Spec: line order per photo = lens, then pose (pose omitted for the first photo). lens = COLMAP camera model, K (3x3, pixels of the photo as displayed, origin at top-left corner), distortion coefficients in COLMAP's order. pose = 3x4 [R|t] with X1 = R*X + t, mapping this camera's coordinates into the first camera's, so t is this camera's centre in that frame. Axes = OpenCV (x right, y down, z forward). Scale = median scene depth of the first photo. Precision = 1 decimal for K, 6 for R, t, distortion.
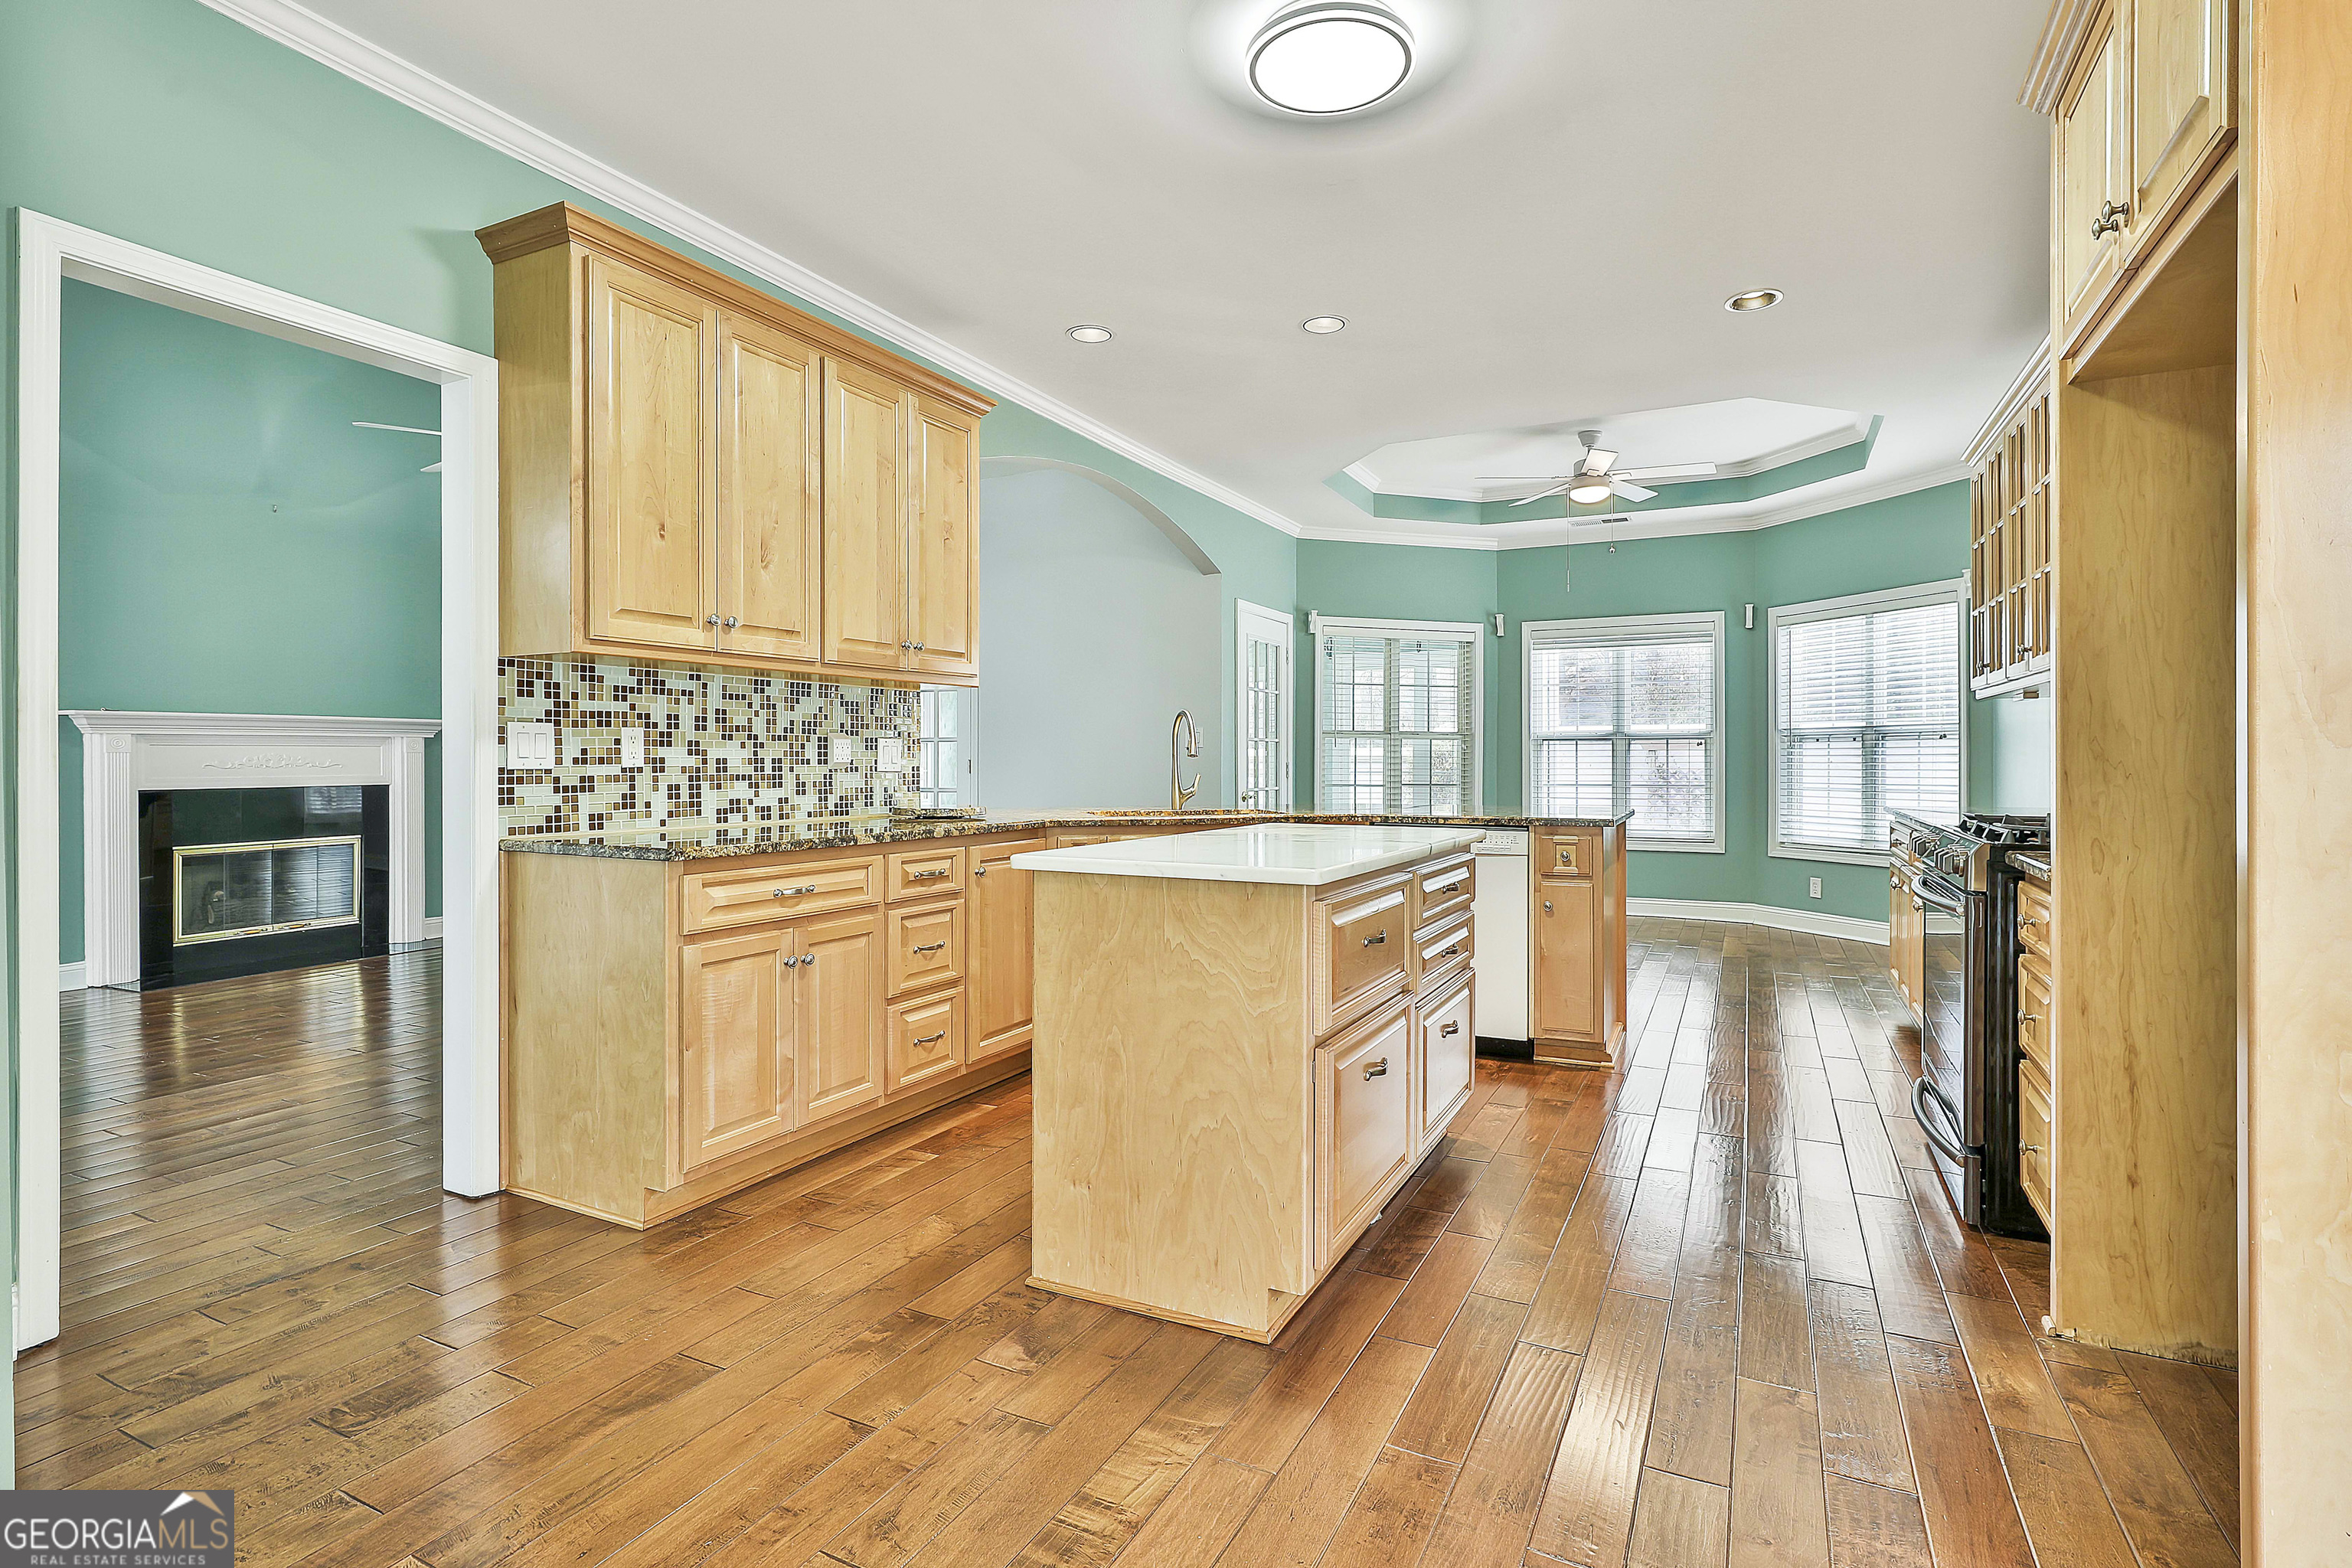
lens RADIAL K [[1132.6, 0, 1189.8], [0, 1132.6, 765.1], [0, 0, 1]] dist [-0.002122, 0.003367]
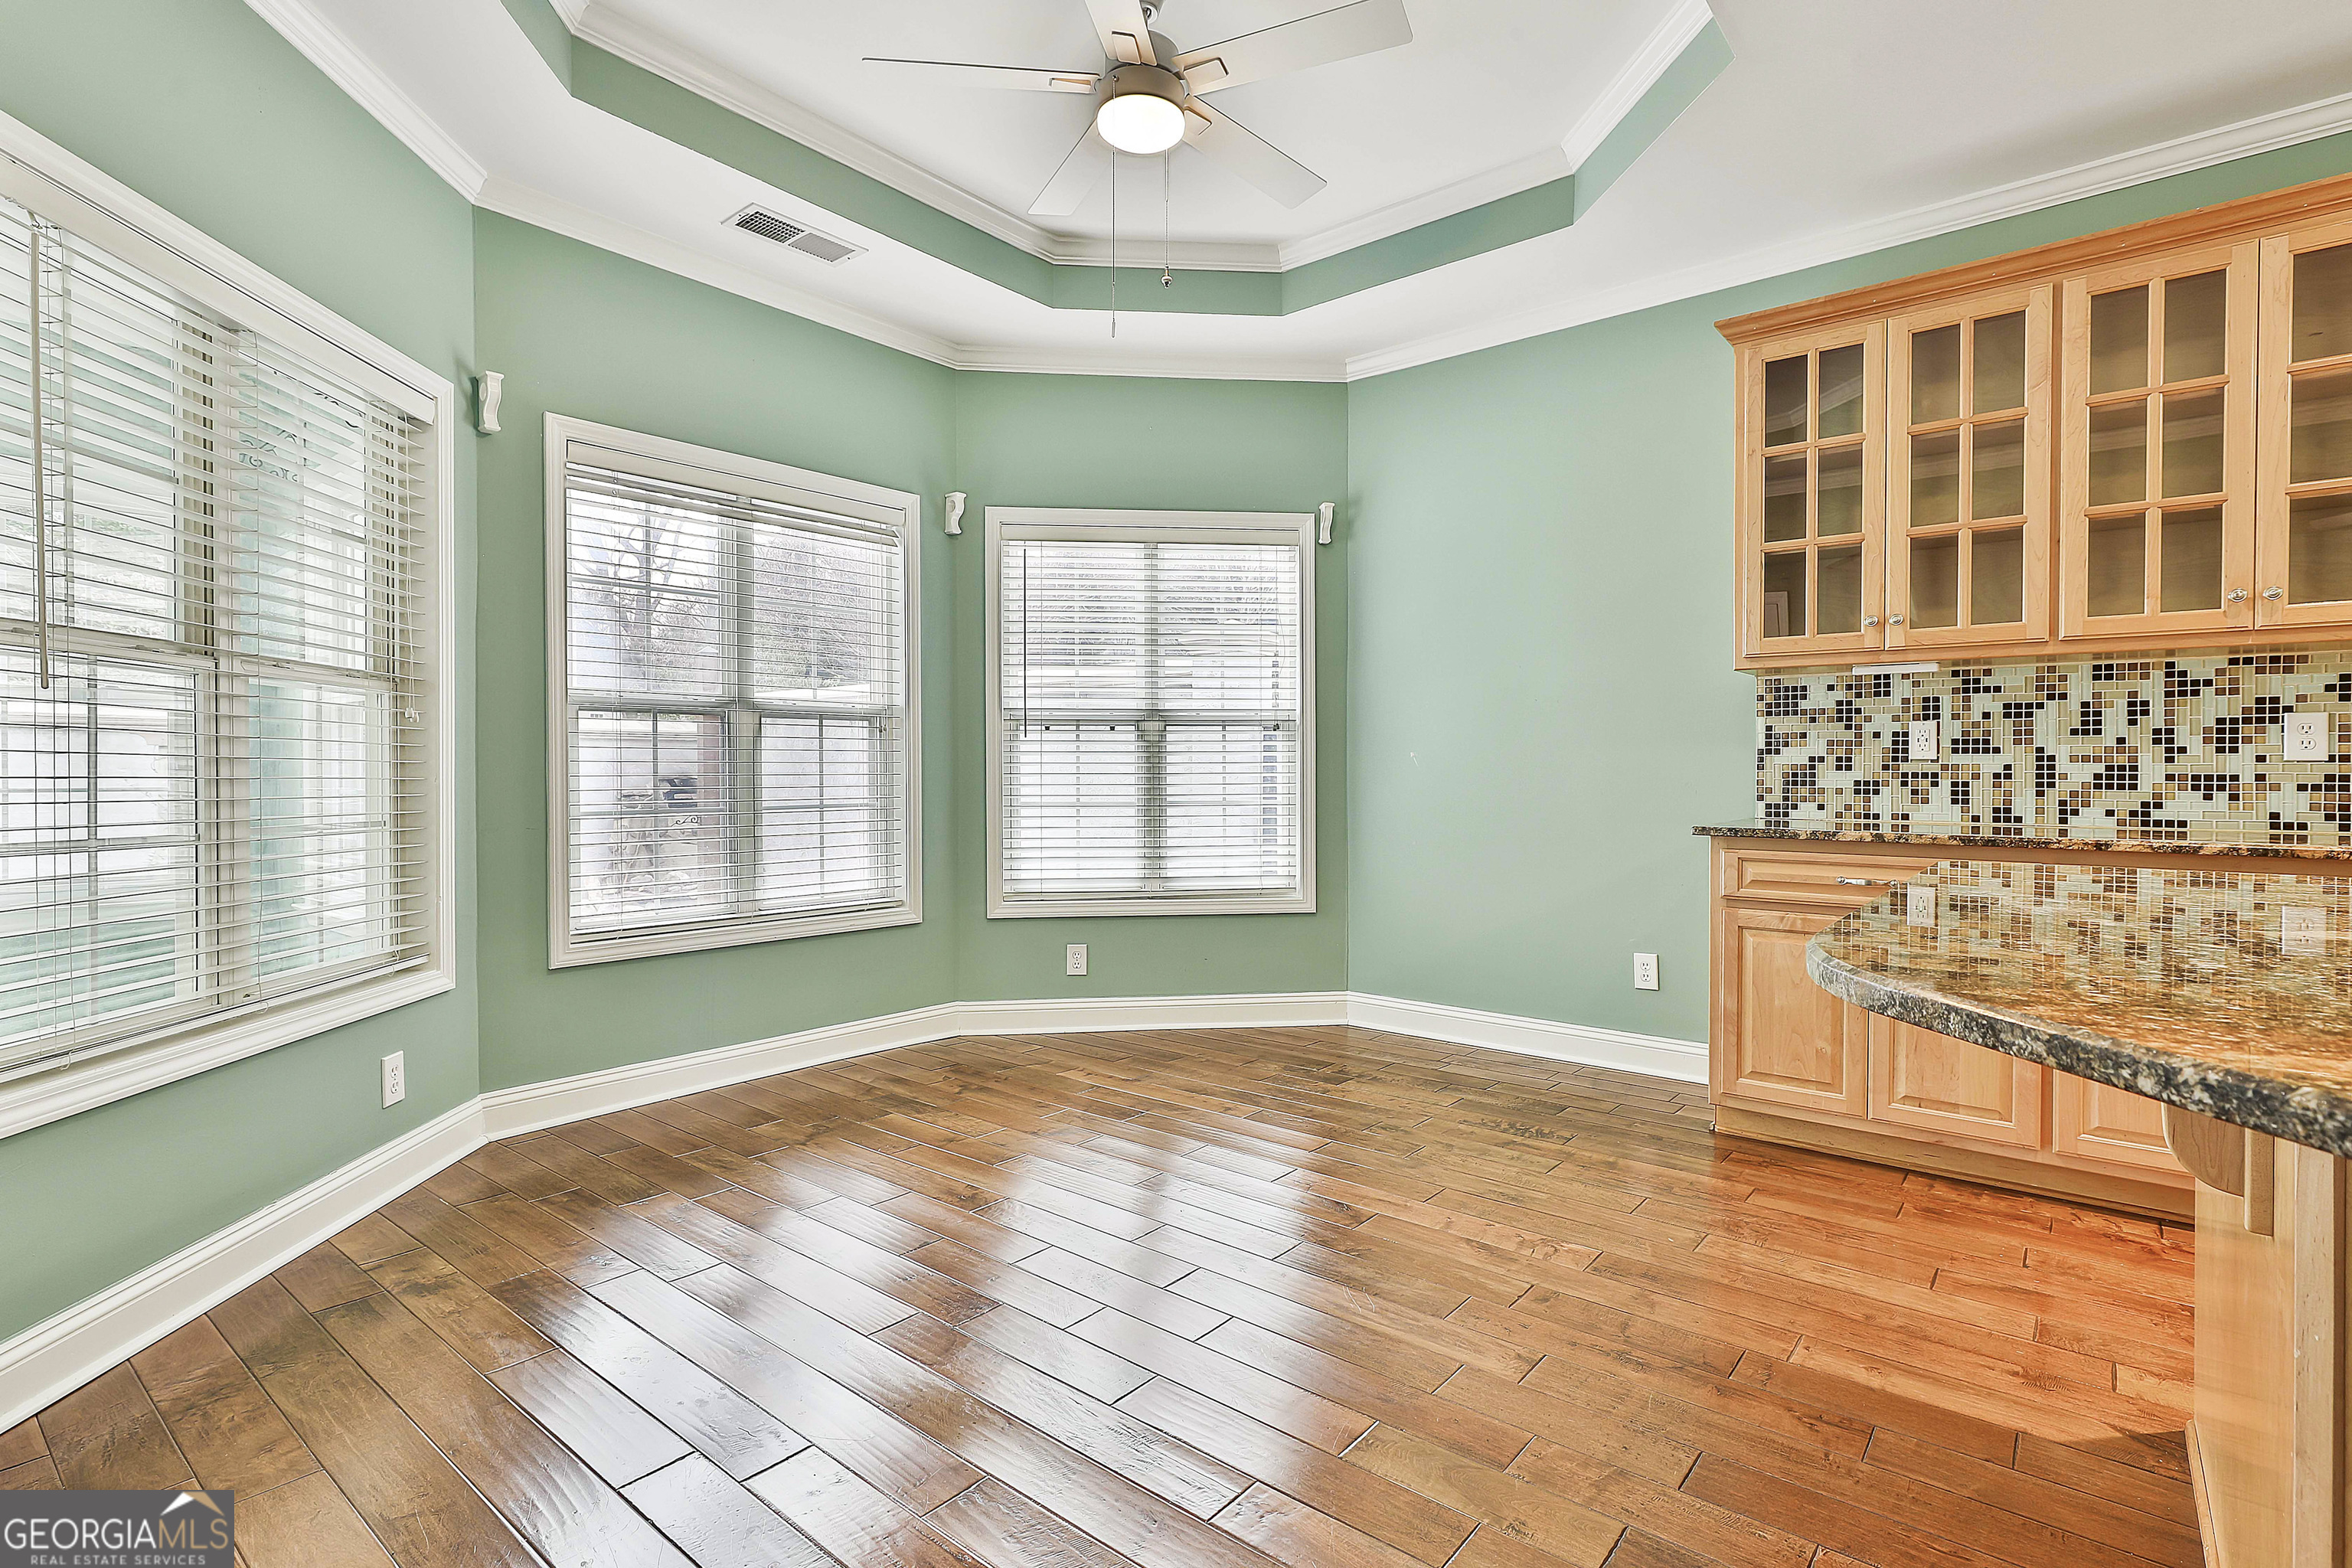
lens RADIAL K [[1132.6, 0, 1177.7], [0, 1132.6, 778.6], [0, 0, 1]] dist [-0.002122, 0.003367]
pose [[0.229945, -0.006846, 0.973179, -0.072773], [0.003432, 0.999975, 0.006223, 0.003657], [-0.973197, 0.001909, 0.229963, 1.092255]]
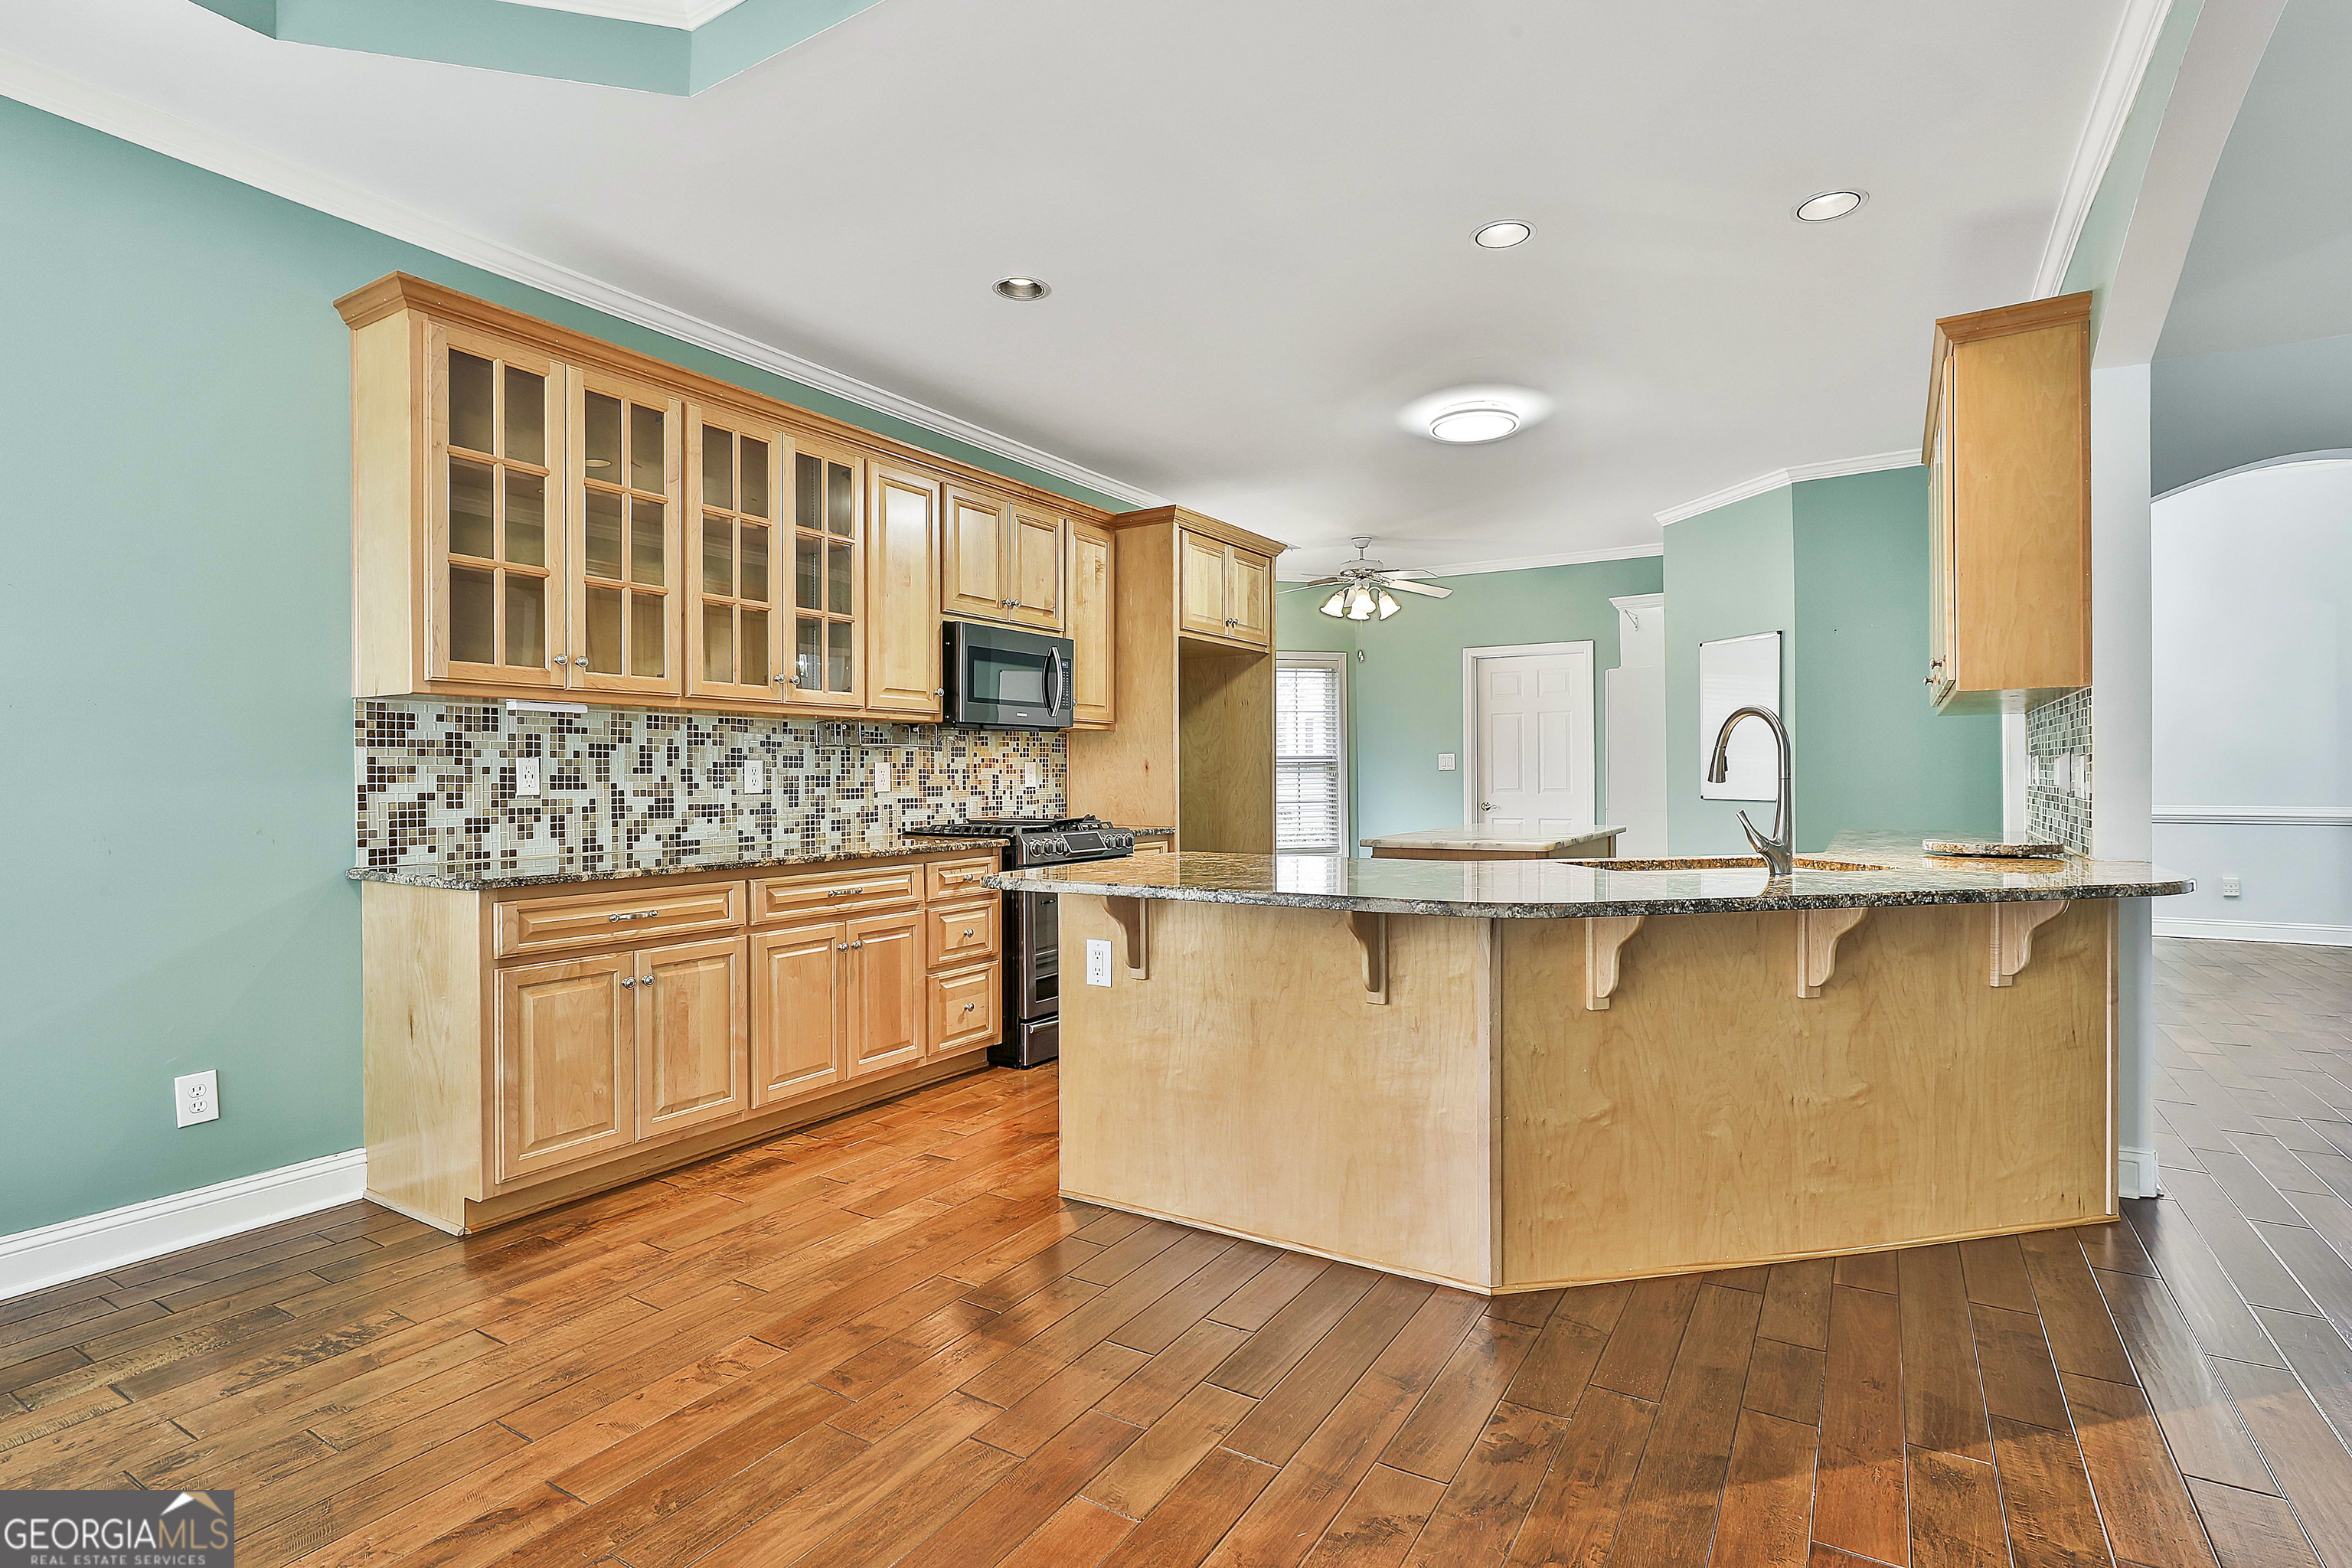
lens RADIAL K [[1132.6, 0, 1183.2], [0, 1132.6, 781.0], [0, 0, 1]] dist [-0.002122, 0.003367]
pose [[-0.995695, 0.004805, 0.092563, 0.215296], [0.005770, 0.999932, 0.010153, -0.014677], [-0.092508, 0.010644, -0.995655, 1.447546]]
